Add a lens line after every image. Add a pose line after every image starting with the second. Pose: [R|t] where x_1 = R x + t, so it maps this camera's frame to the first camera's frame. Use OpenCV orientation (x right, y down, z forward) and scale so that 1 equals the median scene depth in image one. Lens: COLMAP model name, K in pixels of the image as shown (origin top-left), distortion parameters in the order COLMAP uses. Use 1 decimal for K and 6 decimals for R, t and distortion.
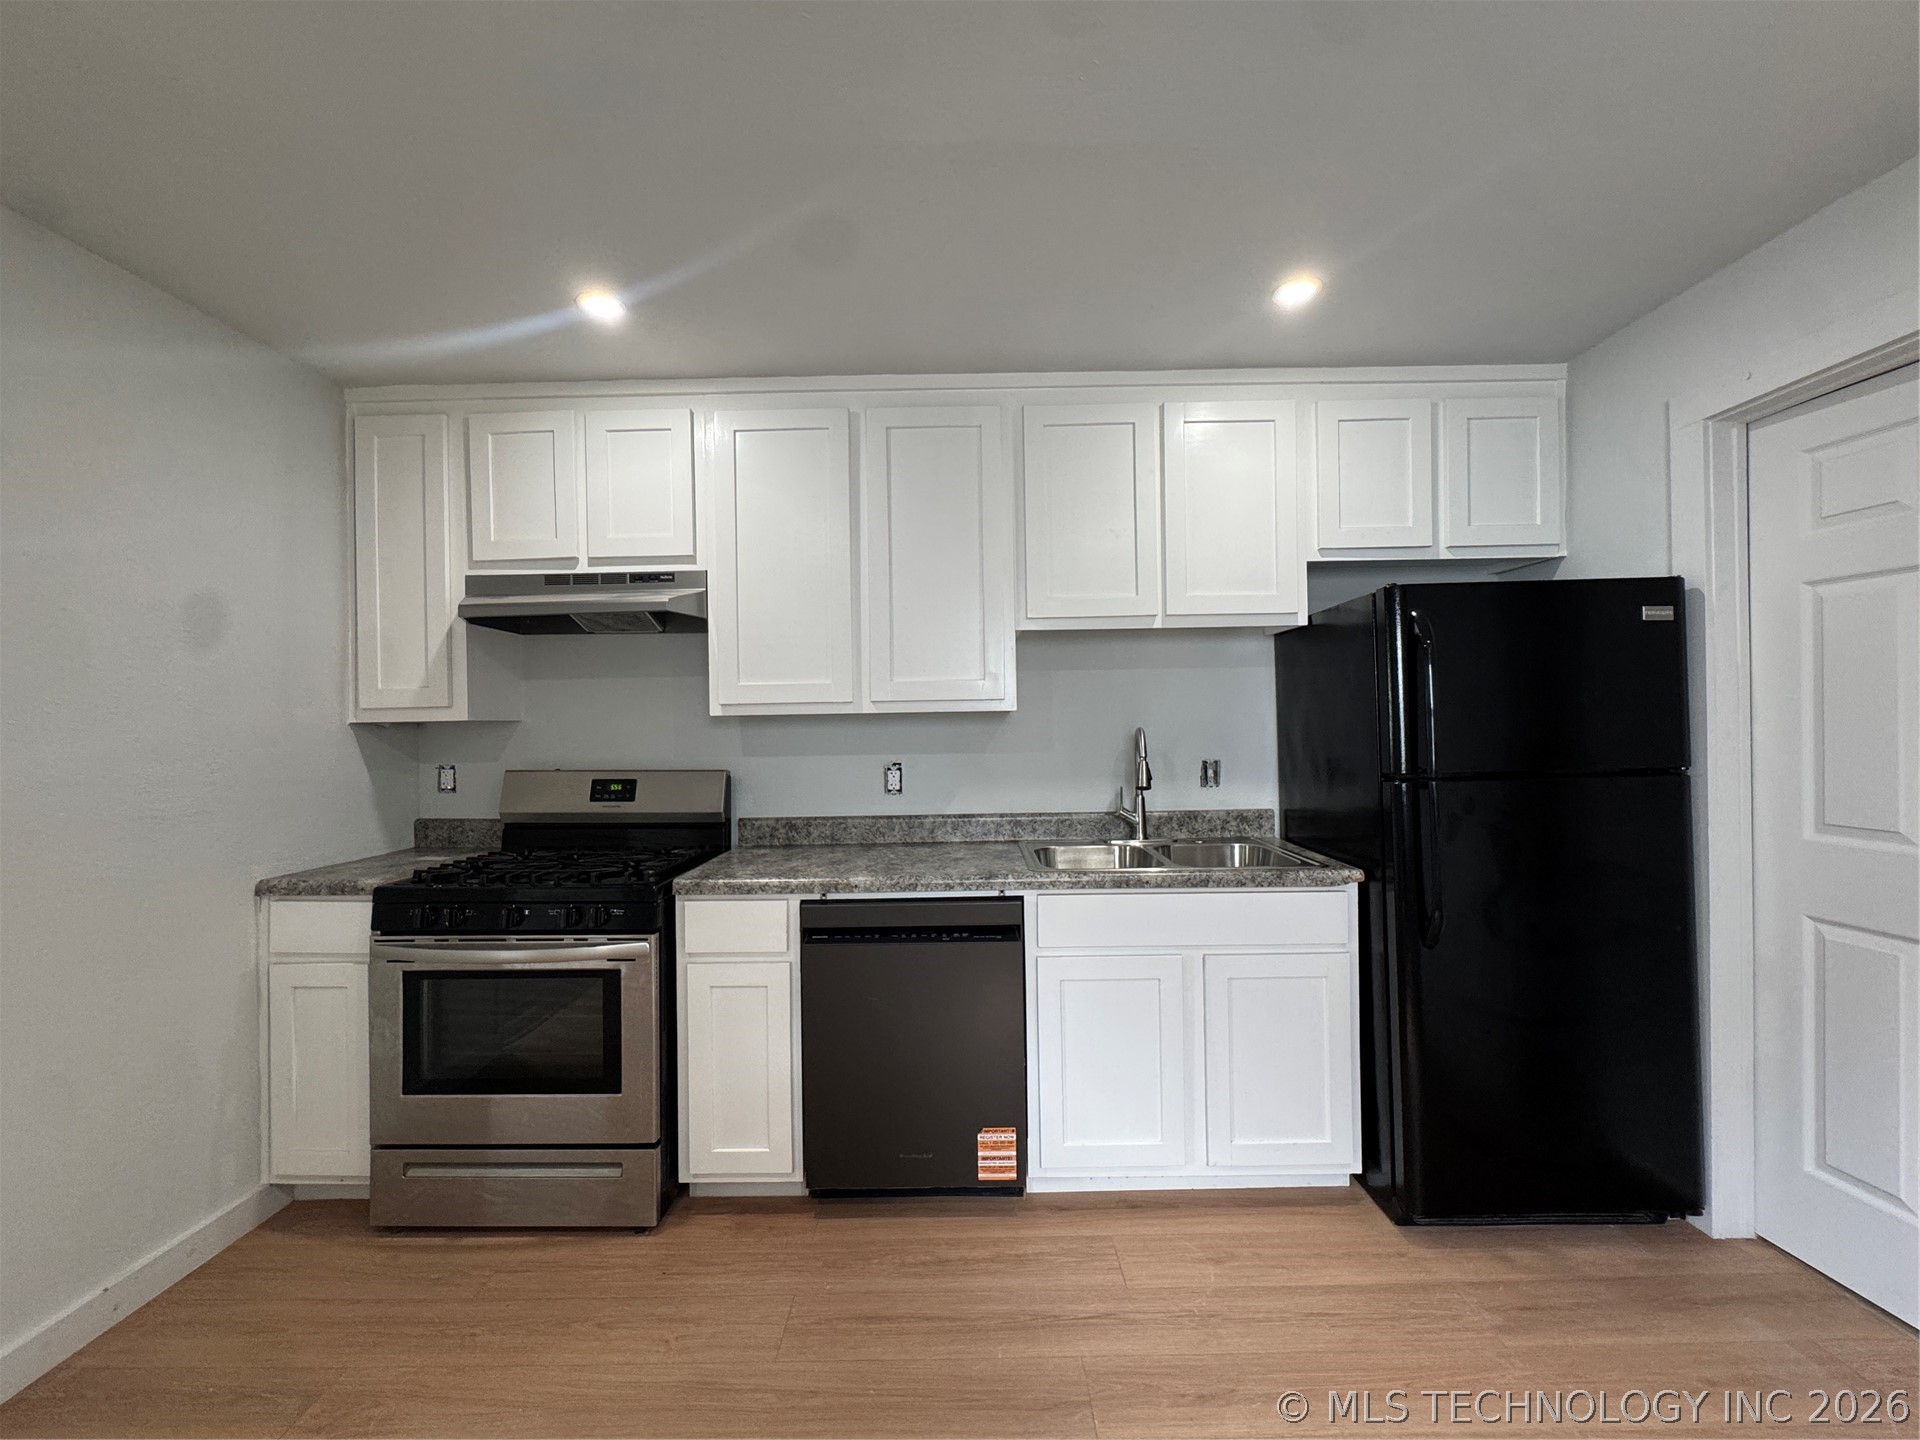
lens RADIAL K [[770.1, 0, 962.8], [0, 770.1, 713.7], [0, 0, 1]] dist [-0.003236, 0.001093]
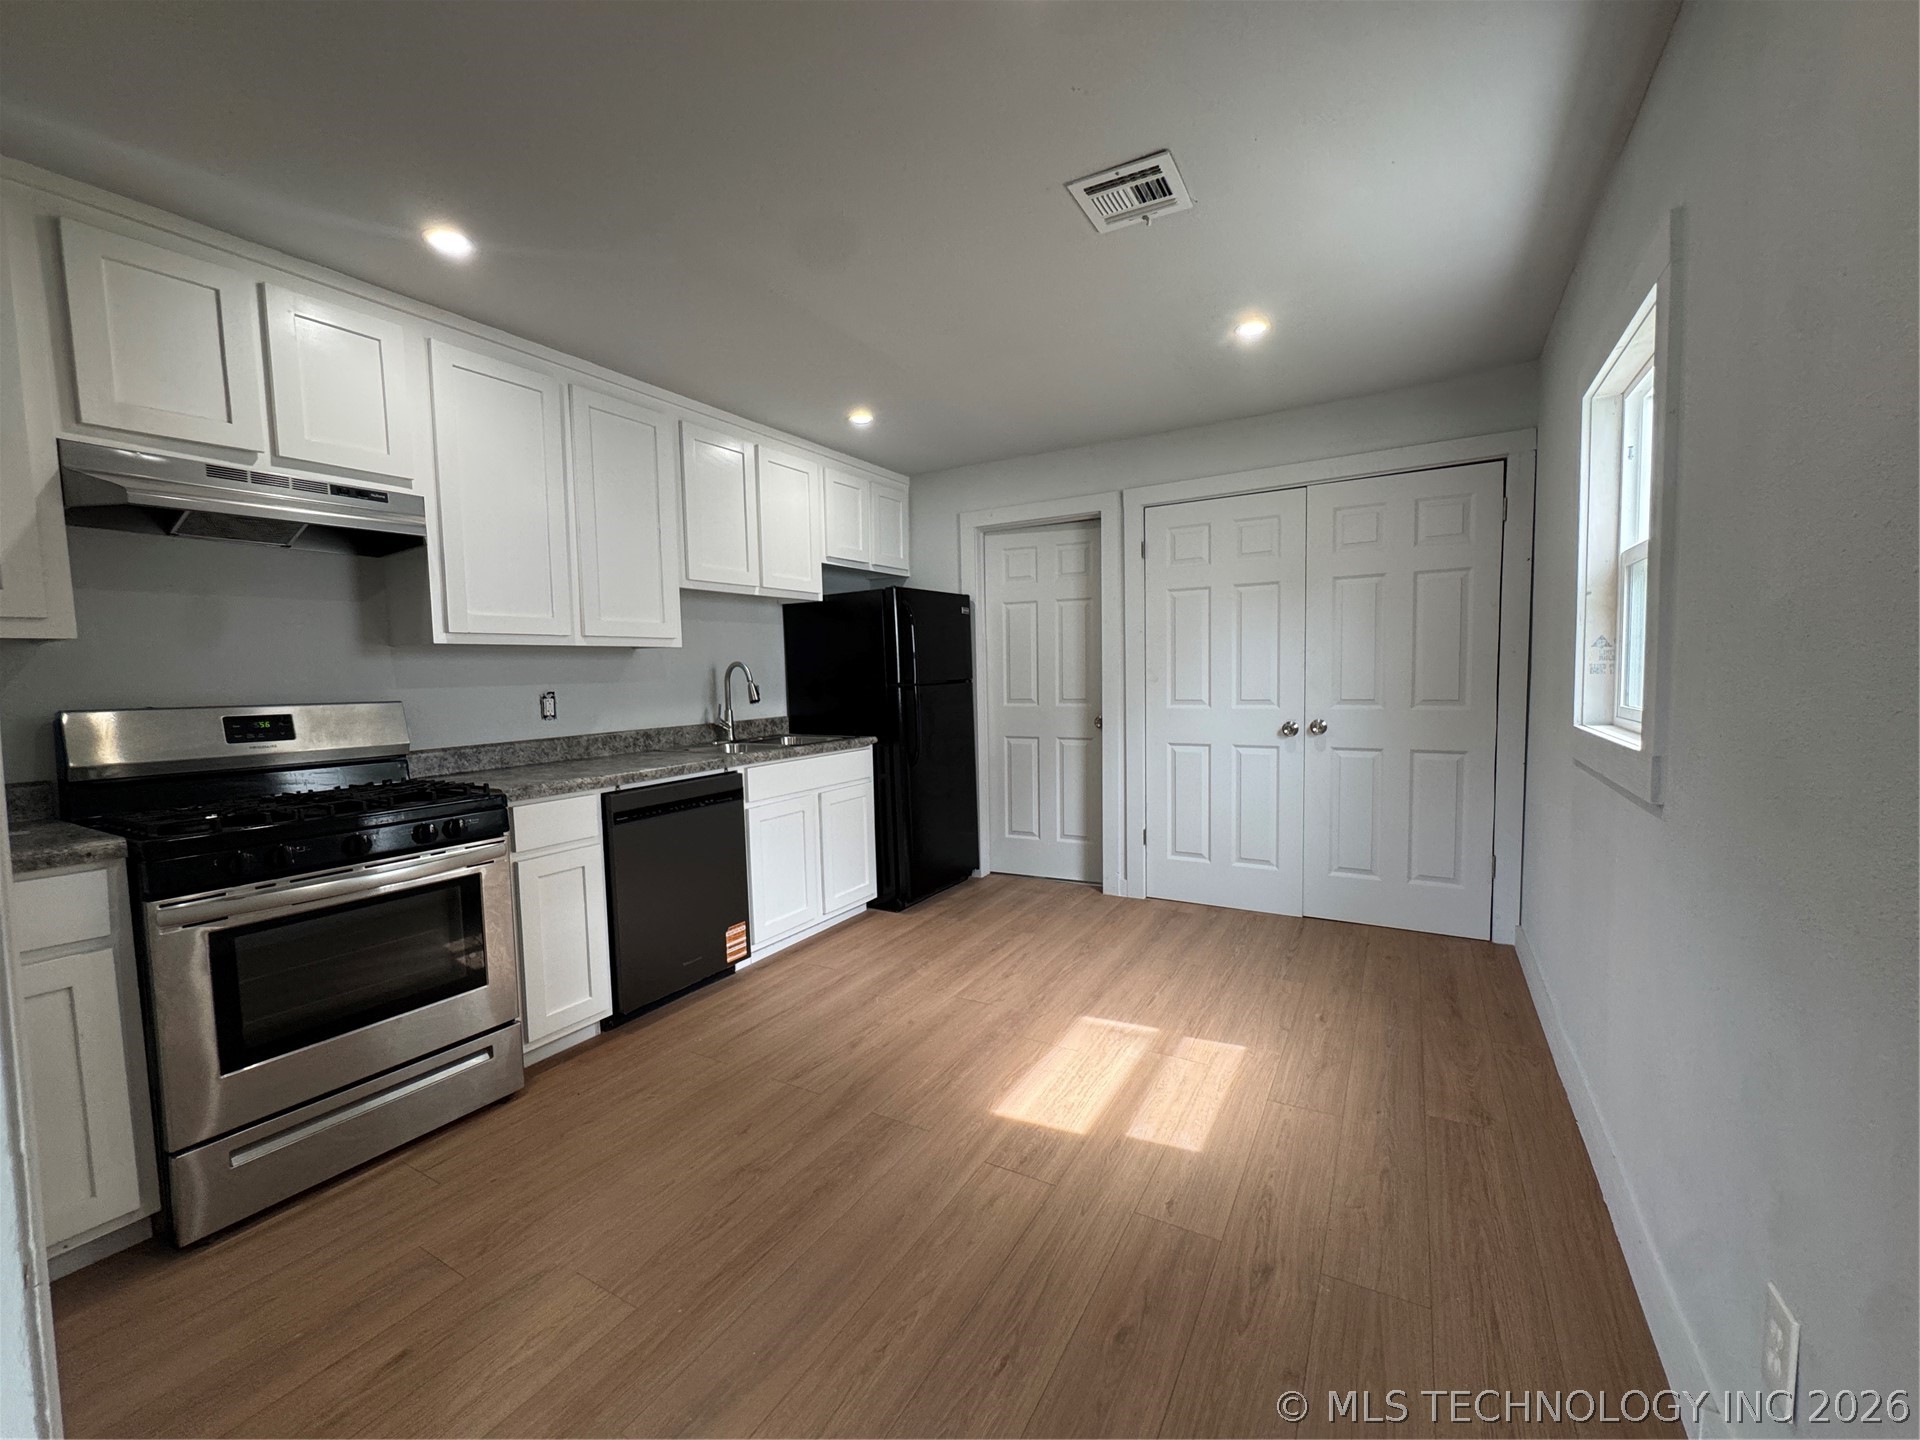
lens RADIAL K [[770.1, 0, 947.3], [0, 770.1, 704.5], [0, 0, 1]] dist [-0.003236, 0.001093]
pose [[0.515837, -0.034178, 0.856005, -0.980763], [0.004971, 0.999306, 0.036904, 0.056426], [-0.856672, -0.014781, 0.515649, -0.112628]]
